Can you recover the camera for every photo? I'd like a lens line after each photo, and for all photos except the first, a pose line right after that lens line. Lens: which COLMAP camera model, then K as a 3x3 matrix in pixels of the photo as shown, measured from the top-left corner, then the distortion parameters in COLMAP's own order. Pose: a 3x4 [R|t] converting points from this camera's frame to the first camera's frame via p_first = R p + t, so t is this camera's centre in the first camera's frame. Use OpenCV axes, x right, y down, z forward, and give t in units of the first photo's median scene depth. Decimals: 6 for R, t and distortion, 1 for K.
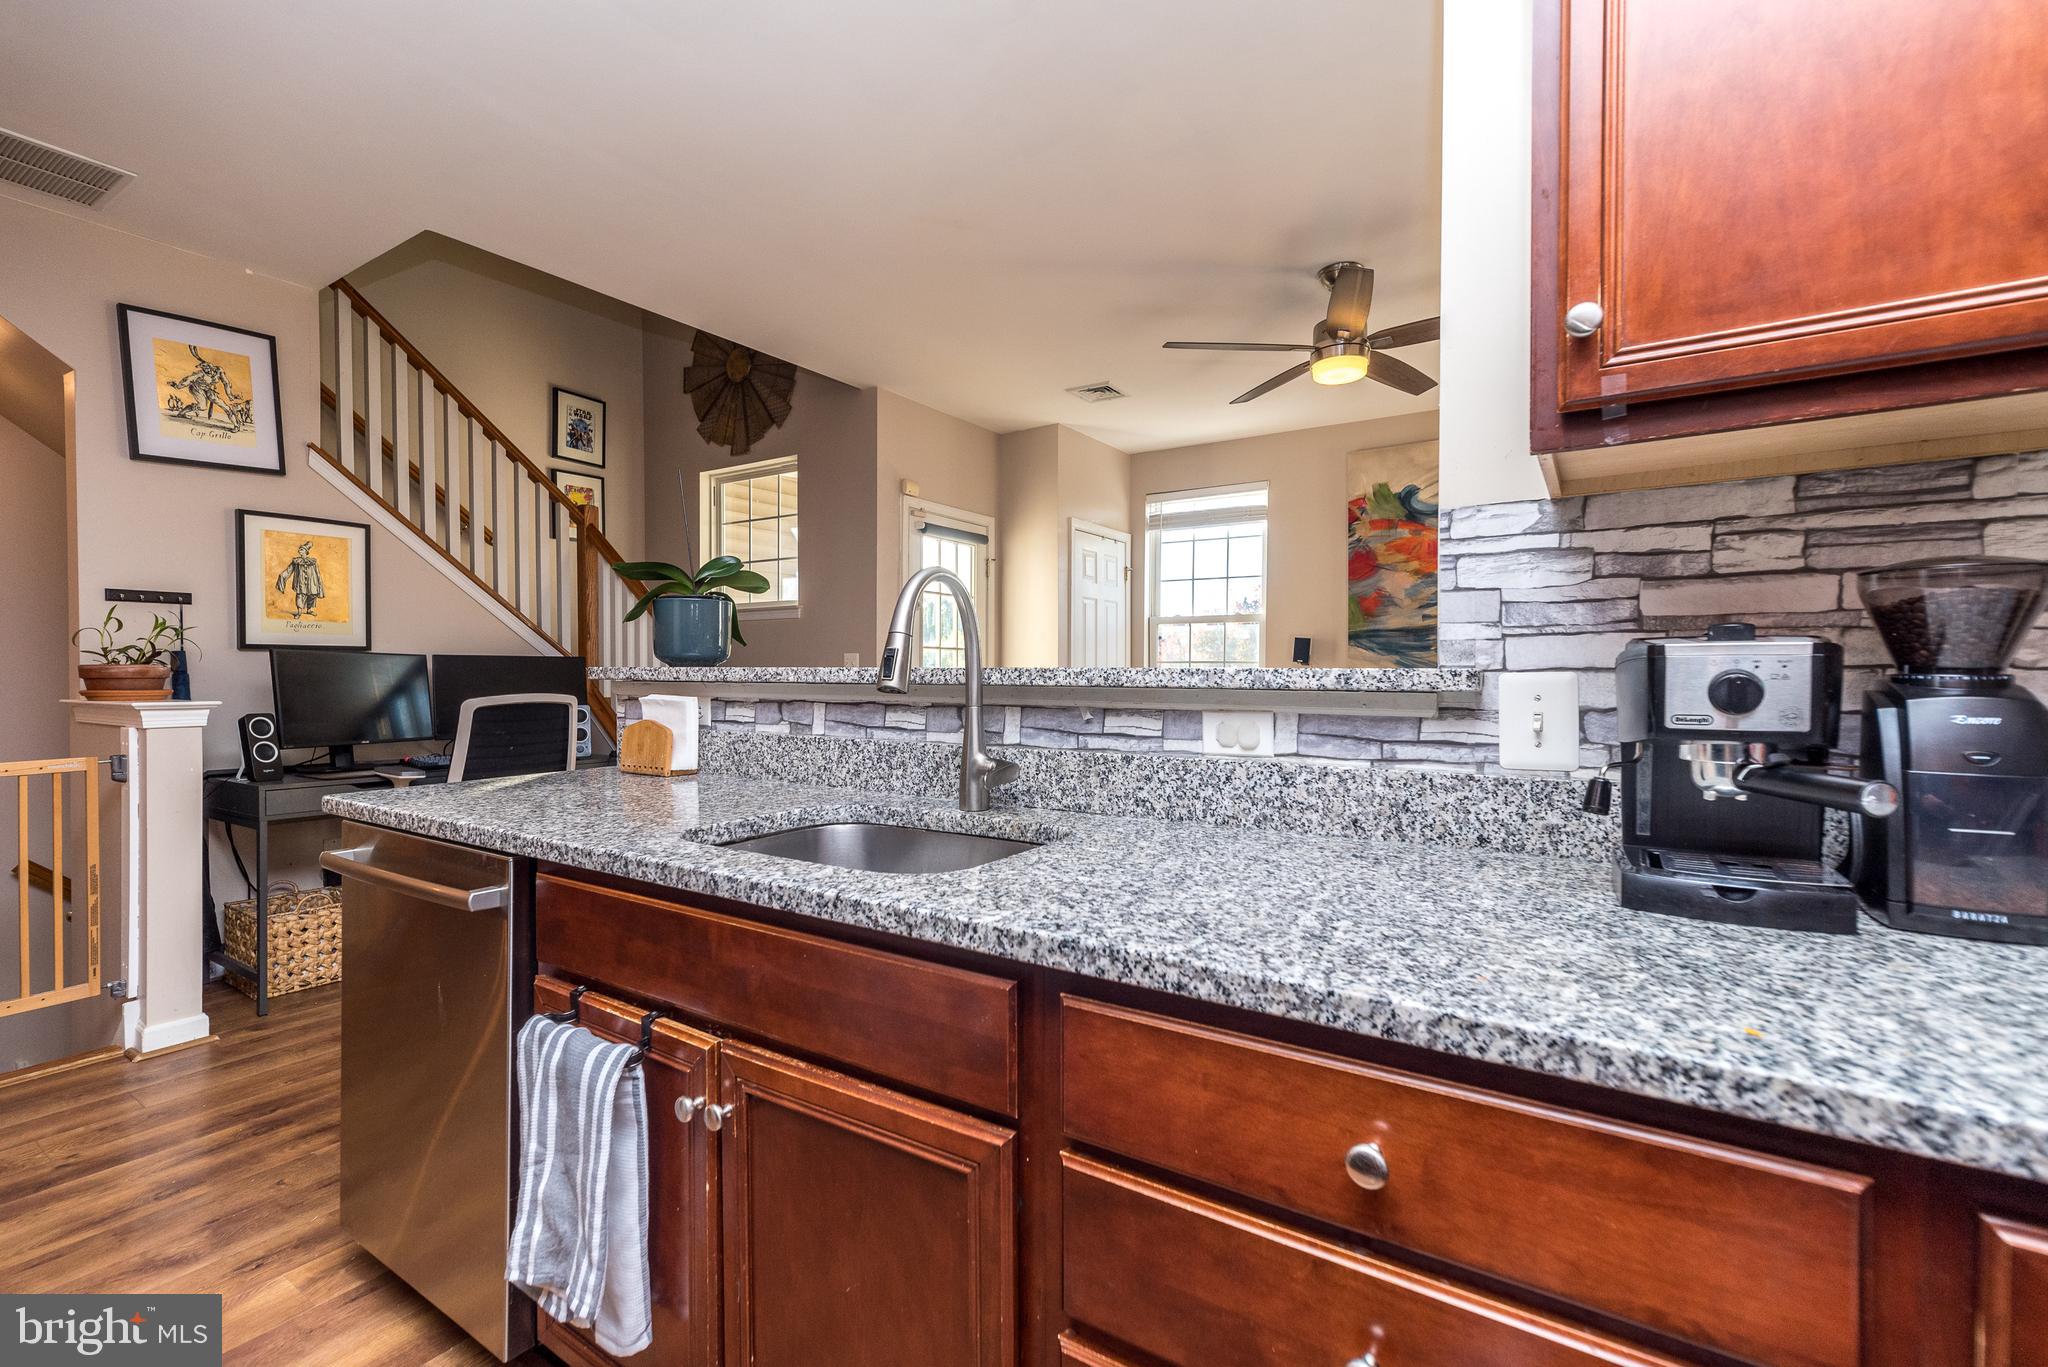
lens RADIAL K [[905.3, 0, 1025.9], [0, 905.3, 687.1], [0, 0, 1]] dist [0.006719, 0.001477]
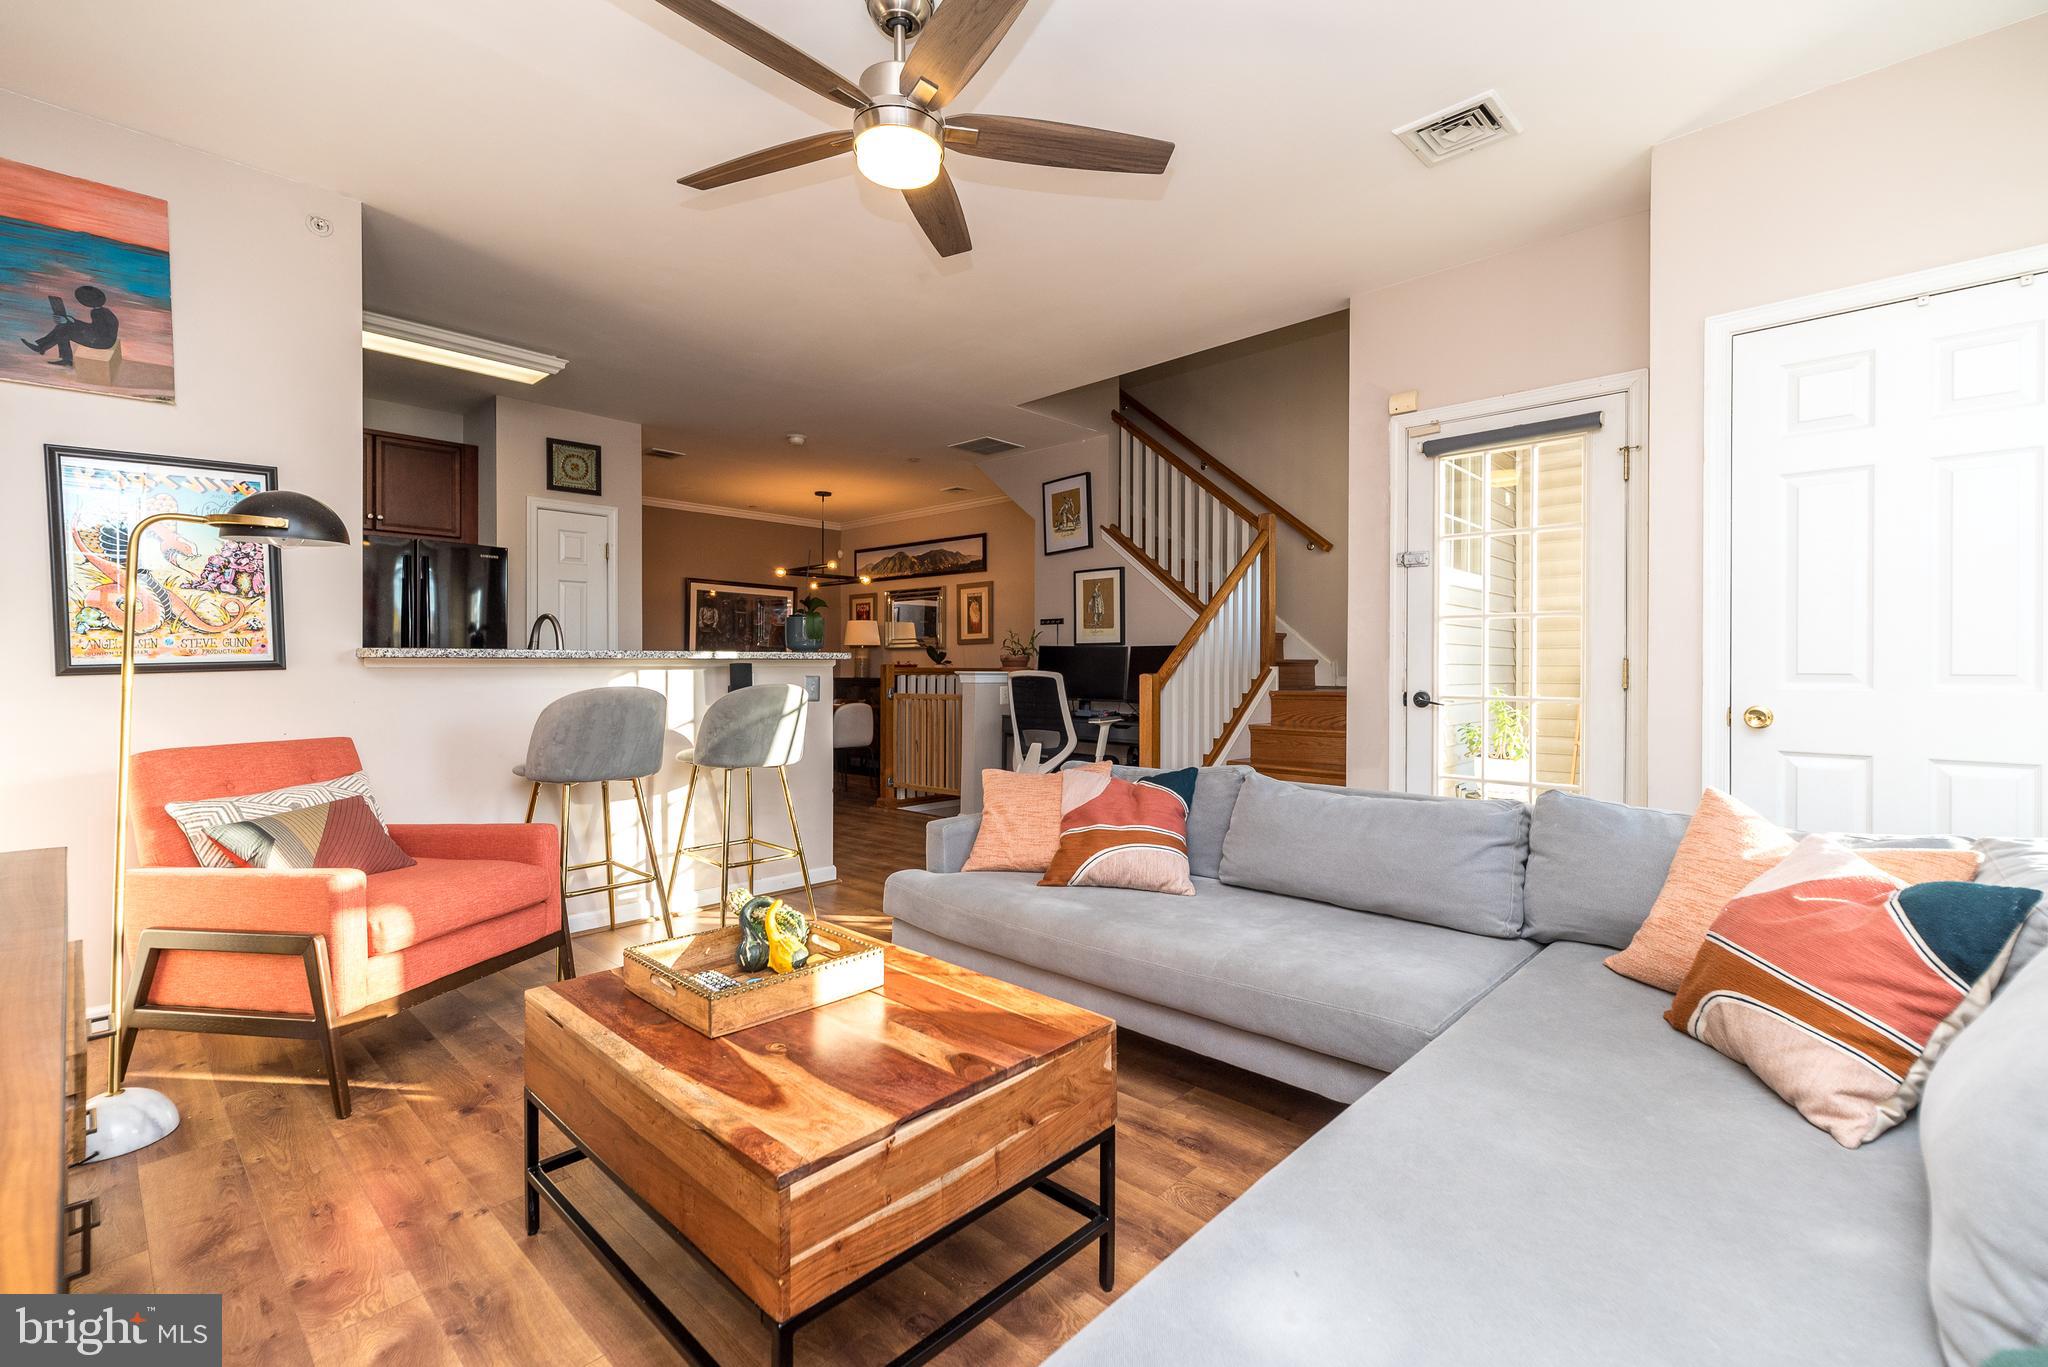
lens RADIAL K [[905.3, 0, 1037.7], [0, 905.3, 641.5], [0, 0, 1]] dist [0.006719, 0.001477]
pose [[-0.168676, -0.029962, -0.985216, 0.638197], [-0.017780, 0.999468, -0.027351, -0.000356], [0.985511, 0.012903, -0.169119, 0.830017]]
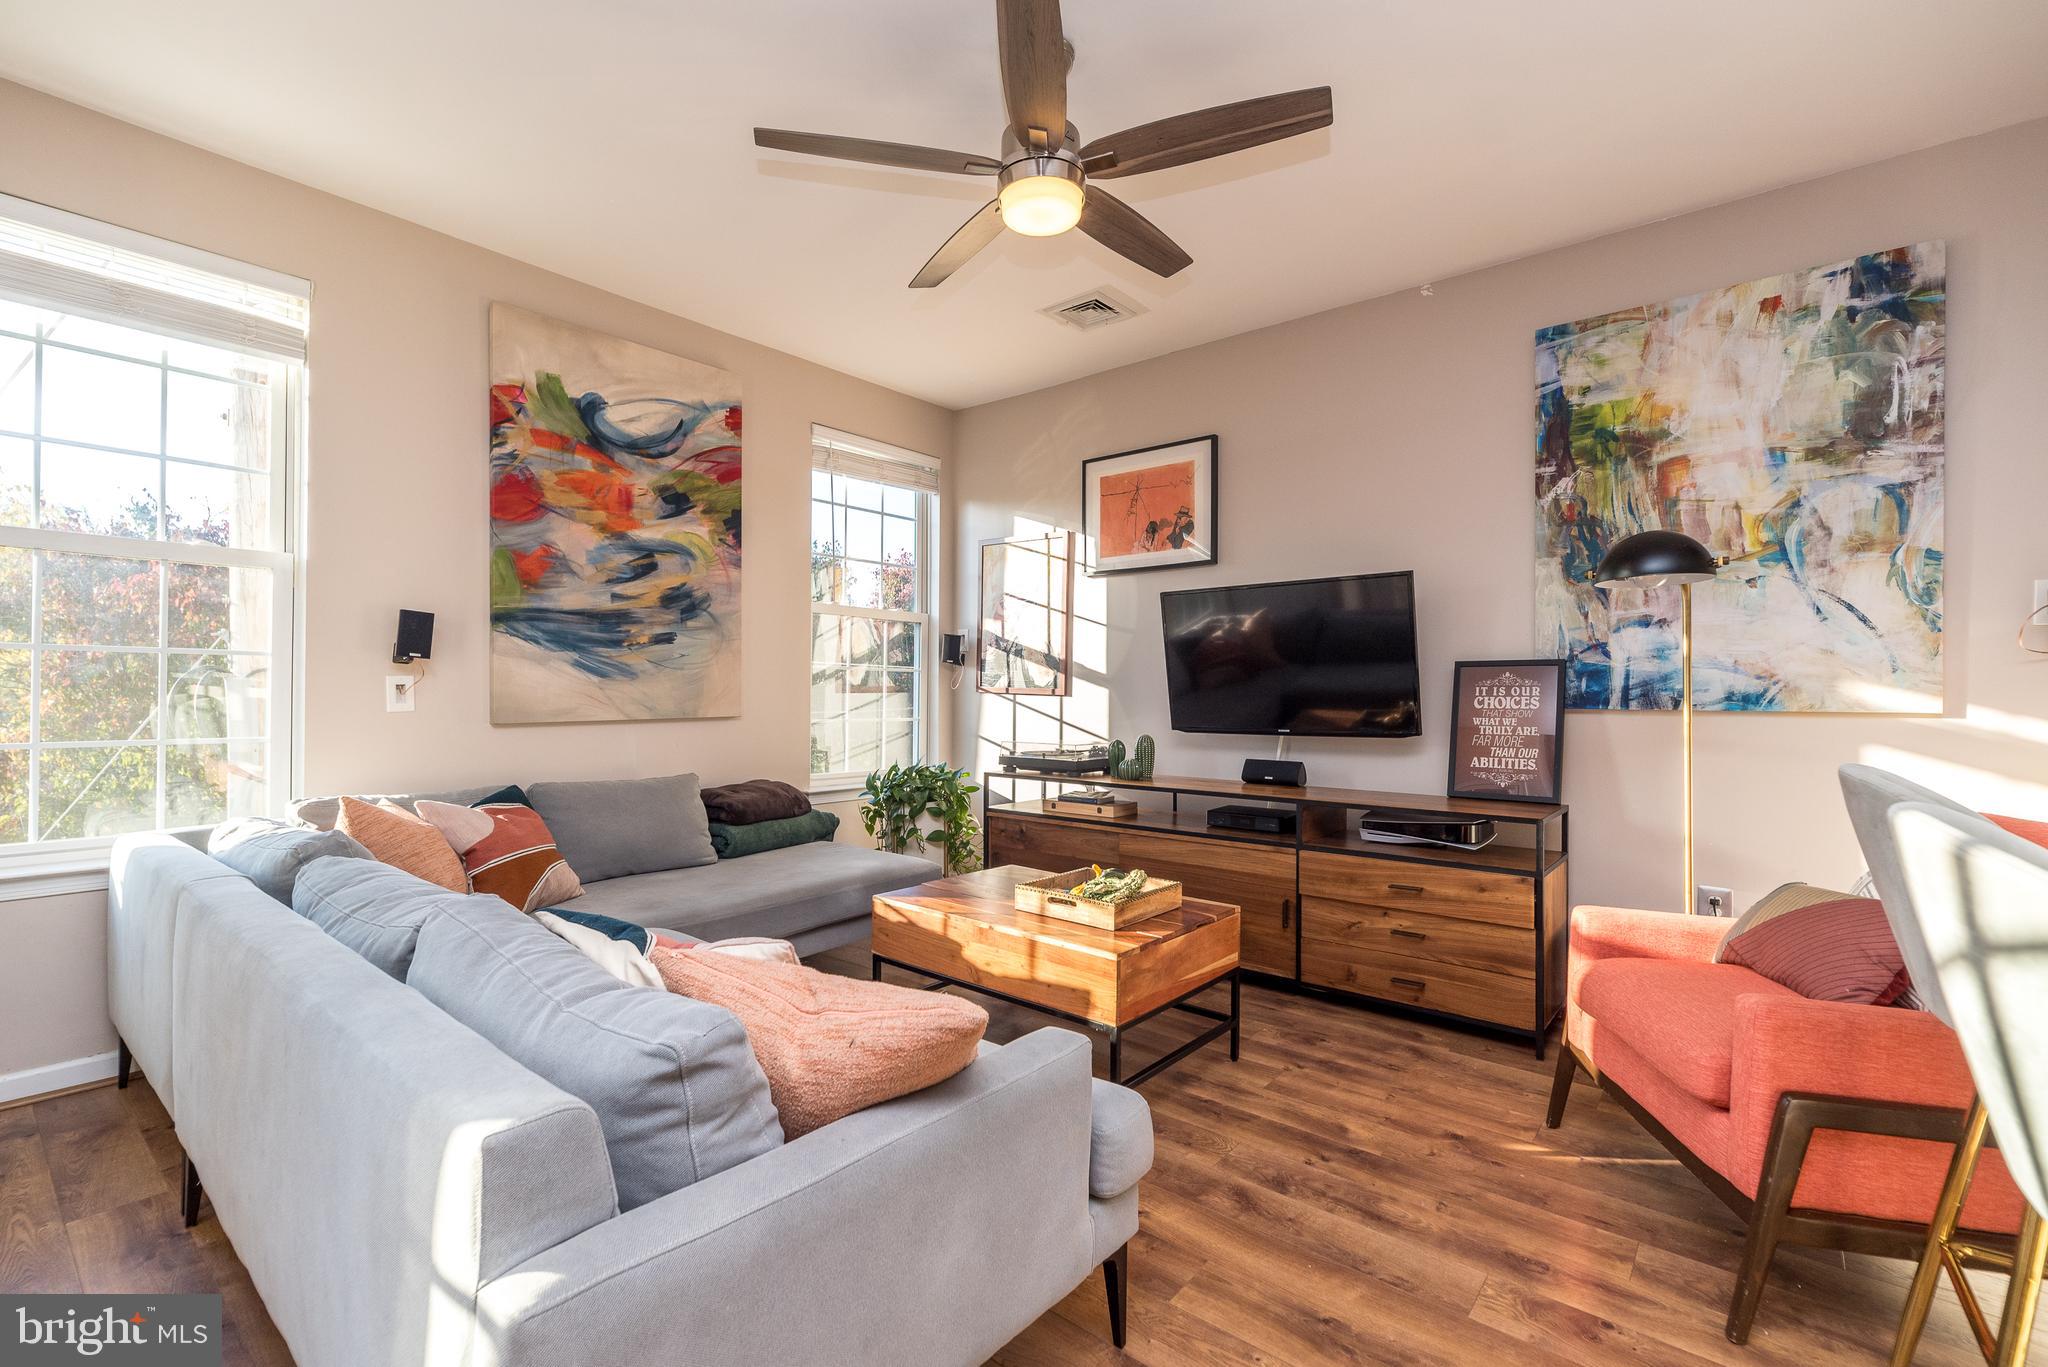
lens RADIAL K [[905.3, 0, 1040.2], [0, 905.3, 689.2], [0, 0, 1]] dist [0.006719, 0.001477]
pose [[0.097854, -0.004542, 0.995190, -0.208651], [0.011774, 0.999925, 0.003406, -0.007524], [-0.995131, 0.011384, 0.097901, 0.649353]]
